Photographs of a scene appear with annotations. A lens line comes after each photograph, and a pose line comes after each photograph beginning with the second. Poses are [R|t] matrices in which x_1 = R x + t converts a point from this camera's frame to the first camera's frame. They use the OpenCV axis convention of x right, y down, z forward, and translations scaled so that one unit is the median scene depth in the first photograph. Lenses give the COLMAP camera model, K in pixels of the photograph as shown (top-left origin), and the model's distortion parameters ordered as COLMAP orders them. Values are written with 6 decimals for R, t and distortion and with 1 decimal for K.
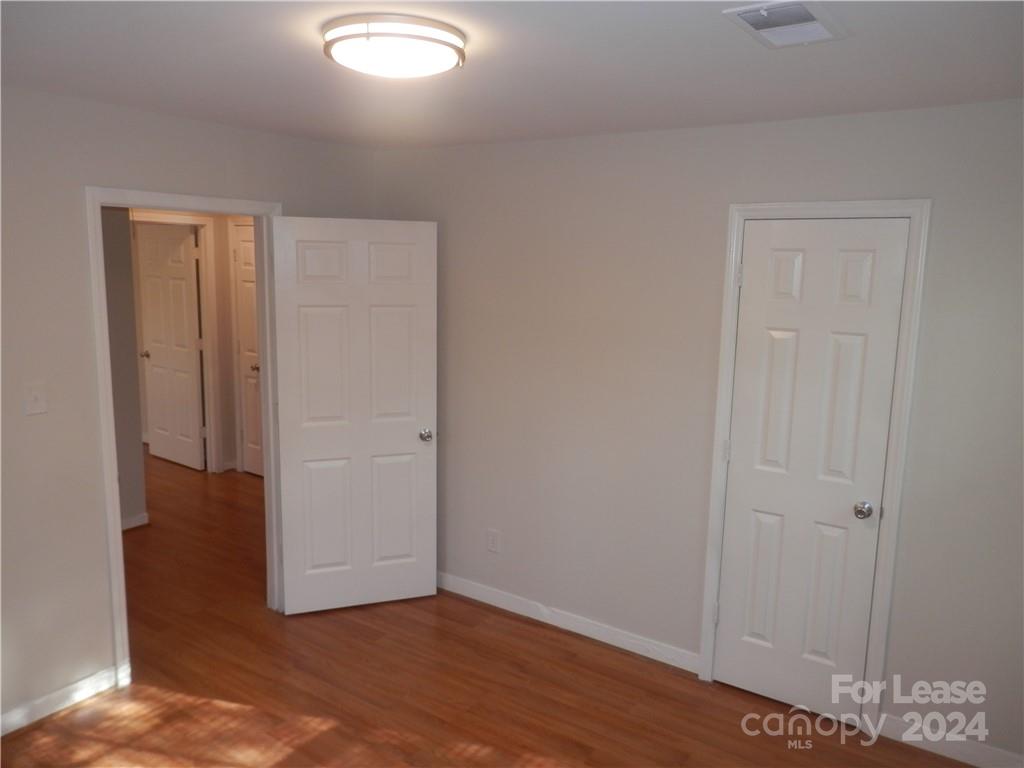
lens RADIAL K [[750.8, 0, 521.4], [0, 750.8, 389.9], [0, 0, 1]] dist [0.010576, 0.007721]
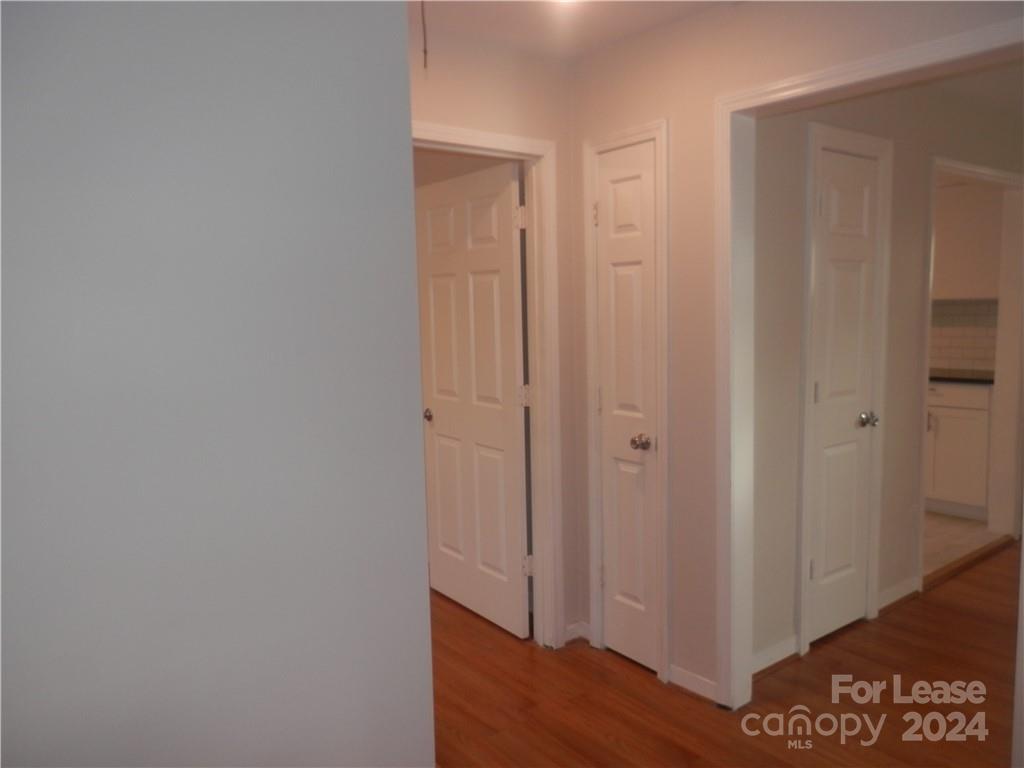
lens RADIAL K [[750.8, 0, 511.0], [0, 750.8, 383.9], [0, 0, 1]] dist [0.010576, 0.007721]
pose [[0.950752, -0.024472, -0.308984, -0.279200], [0.003608, 0.997684, -0.067918, -0.034092], [0.309930, 0.063458, 0.948639, 0.513120]]
